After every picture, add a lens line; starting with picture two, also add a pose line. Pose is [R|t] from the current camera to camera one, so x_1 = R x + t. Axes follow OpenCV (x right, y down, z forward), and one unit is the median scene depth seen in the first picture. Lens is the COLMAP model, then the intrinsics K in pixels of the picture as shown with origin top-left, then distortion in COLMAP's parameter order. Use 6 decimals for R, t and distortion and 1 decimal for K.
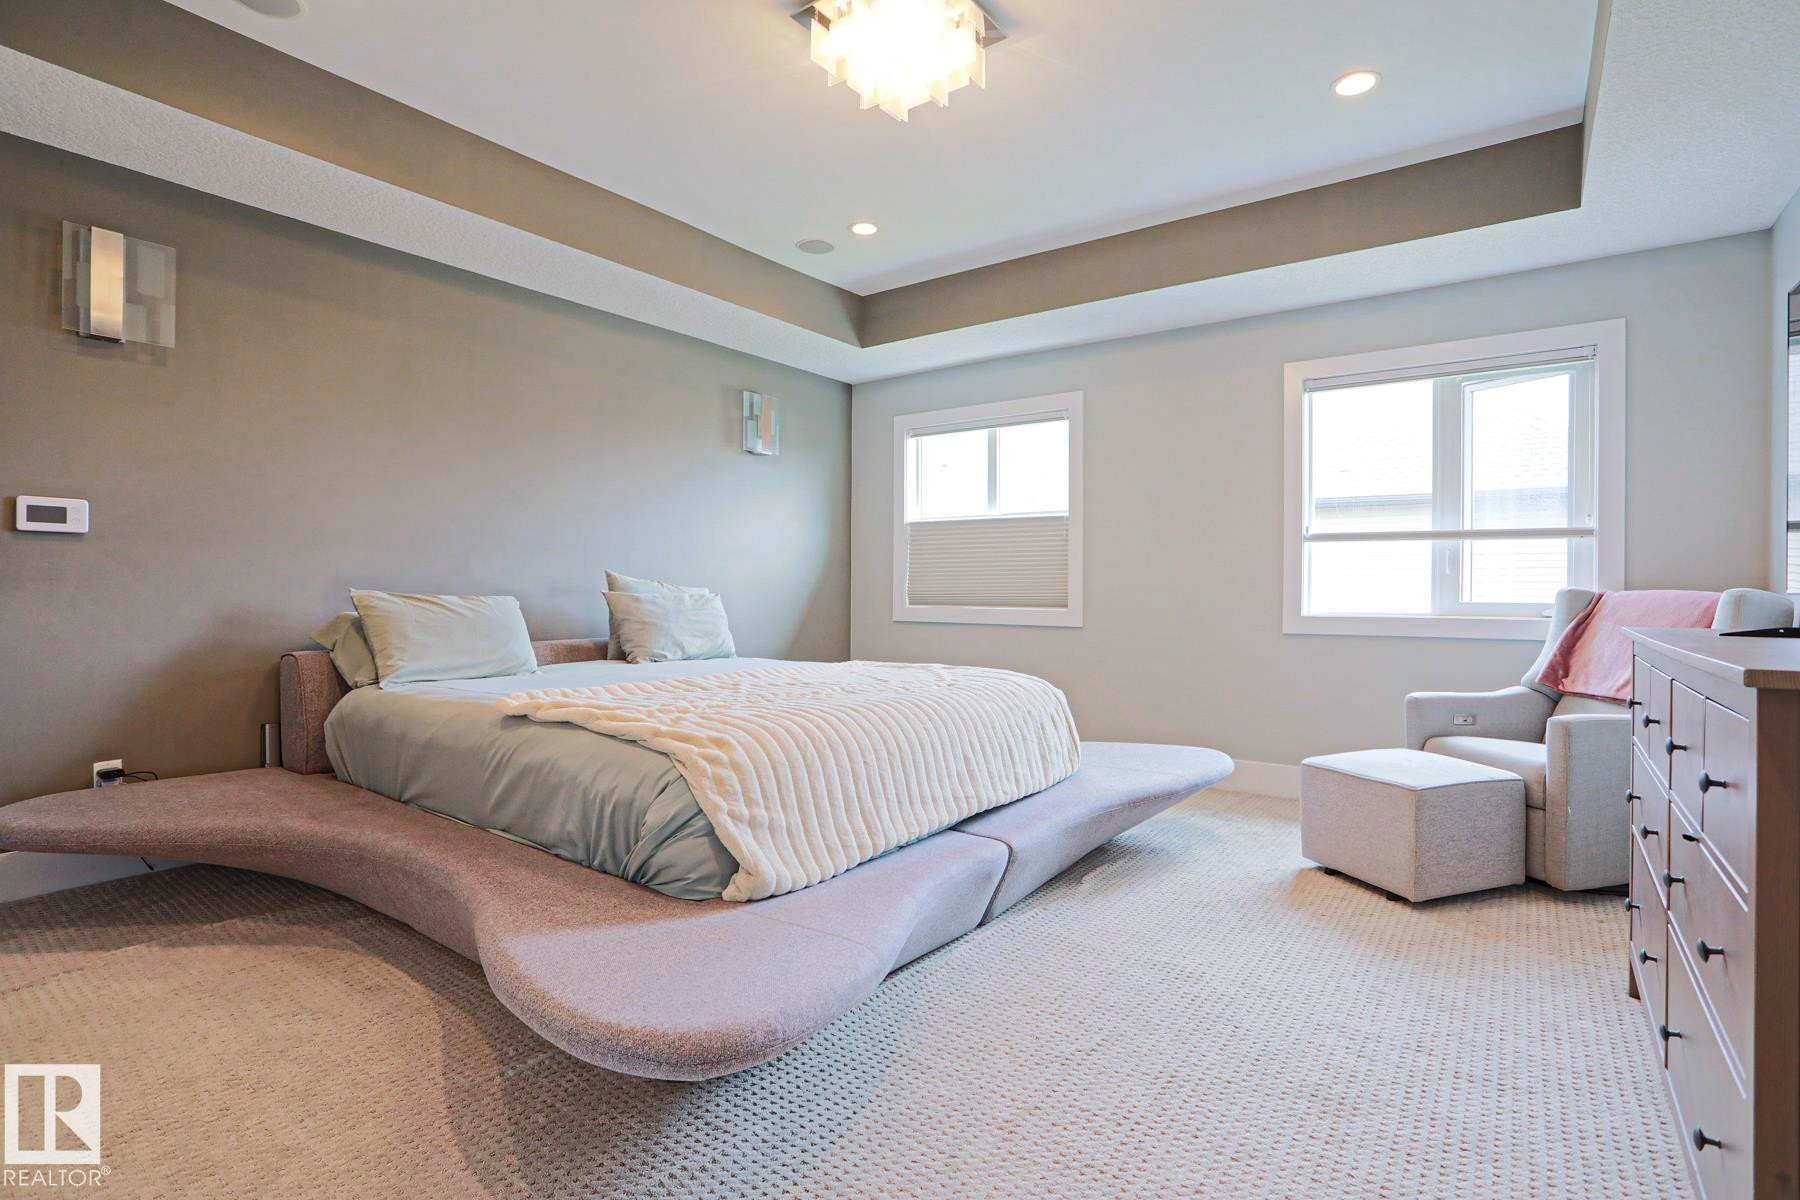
lens RADIAL K [[865.7, 0, 900.0], [0, 865.7, 600.0], [0, 0, 1]] dist [-0.080864, 0.035866]
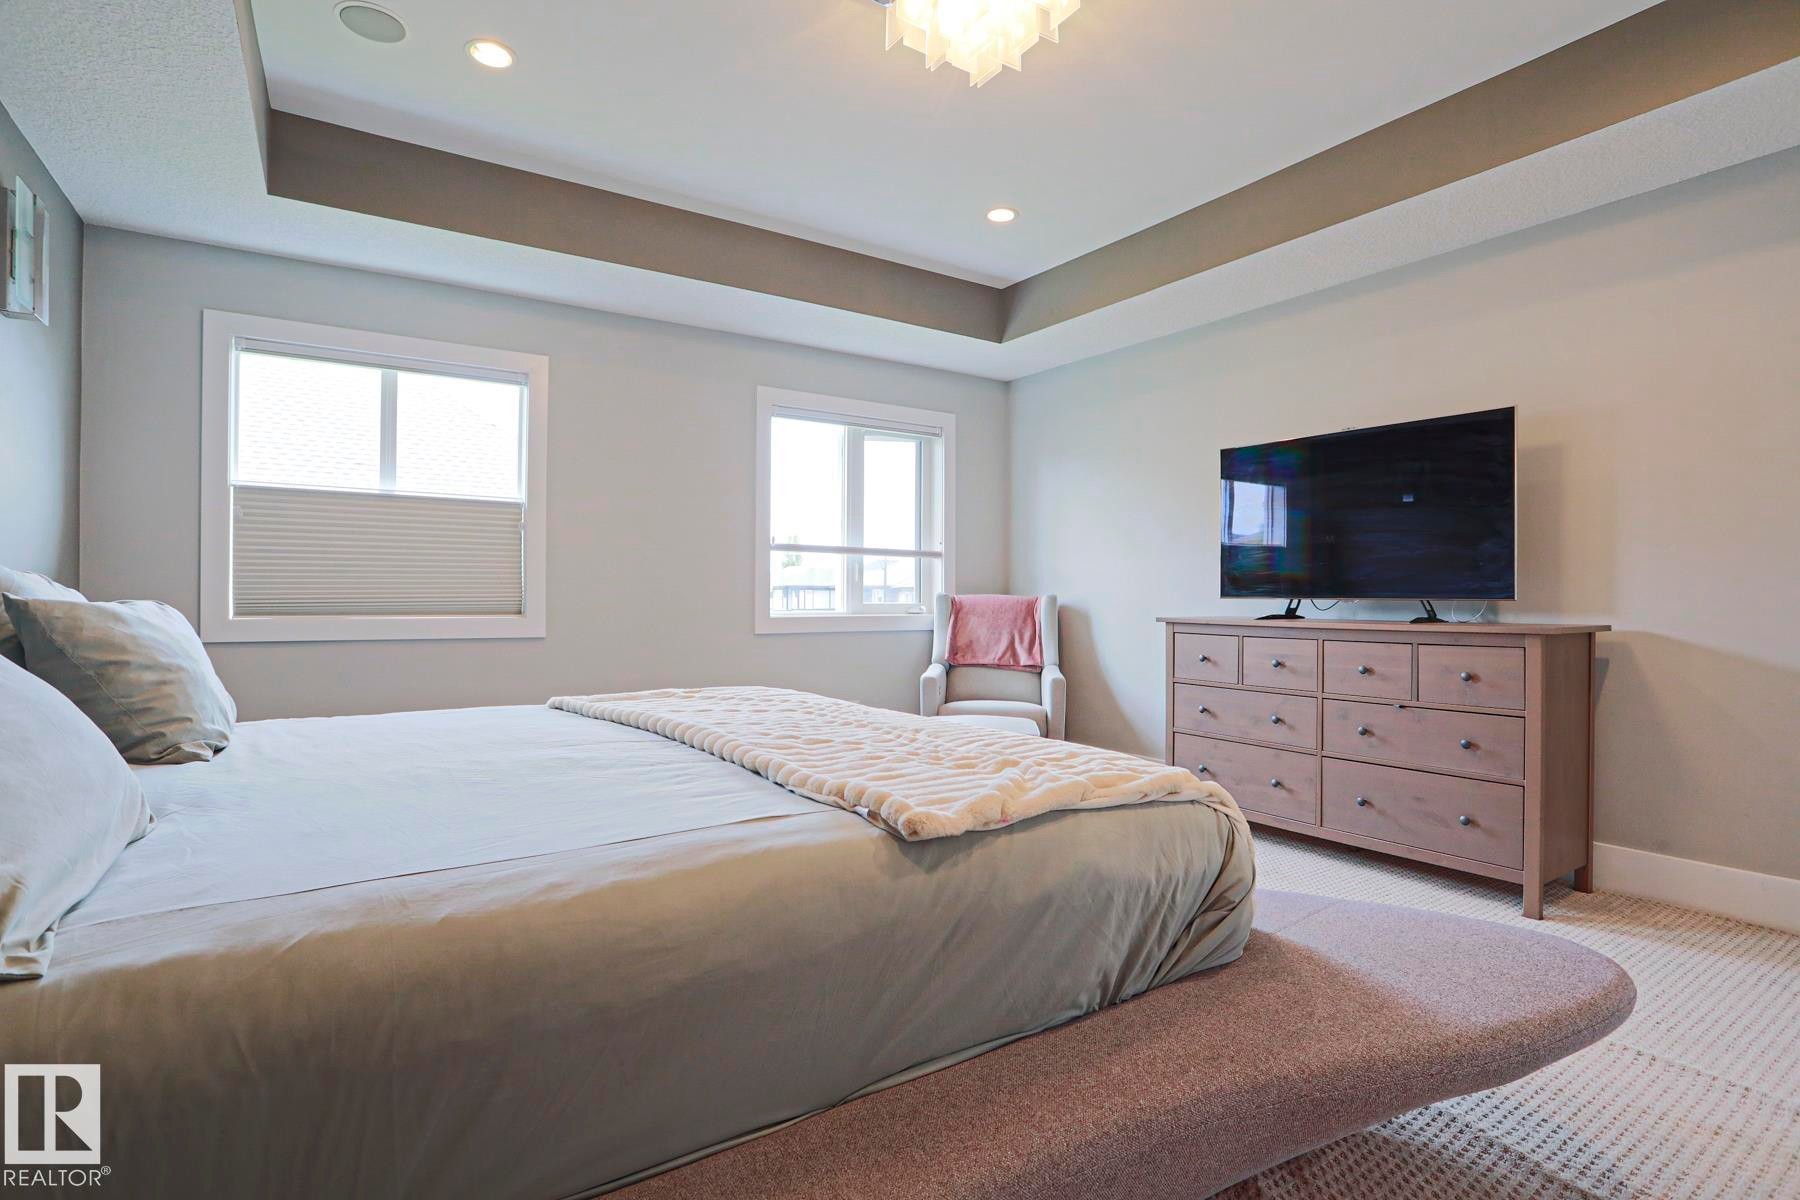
lens RADIAL K [[884.8, 0, 896.4], [0, 884.8, 602.0], [0, 0, 1]] dist [-0.082242, 0.038780]
pose [[0.339741, -0.017109, 0.940363, -0.564054], [0.000819, 0.999840, 0.017895, -0.021996], [-0.940519, -0.005310, 0.339701, 0.461220]]
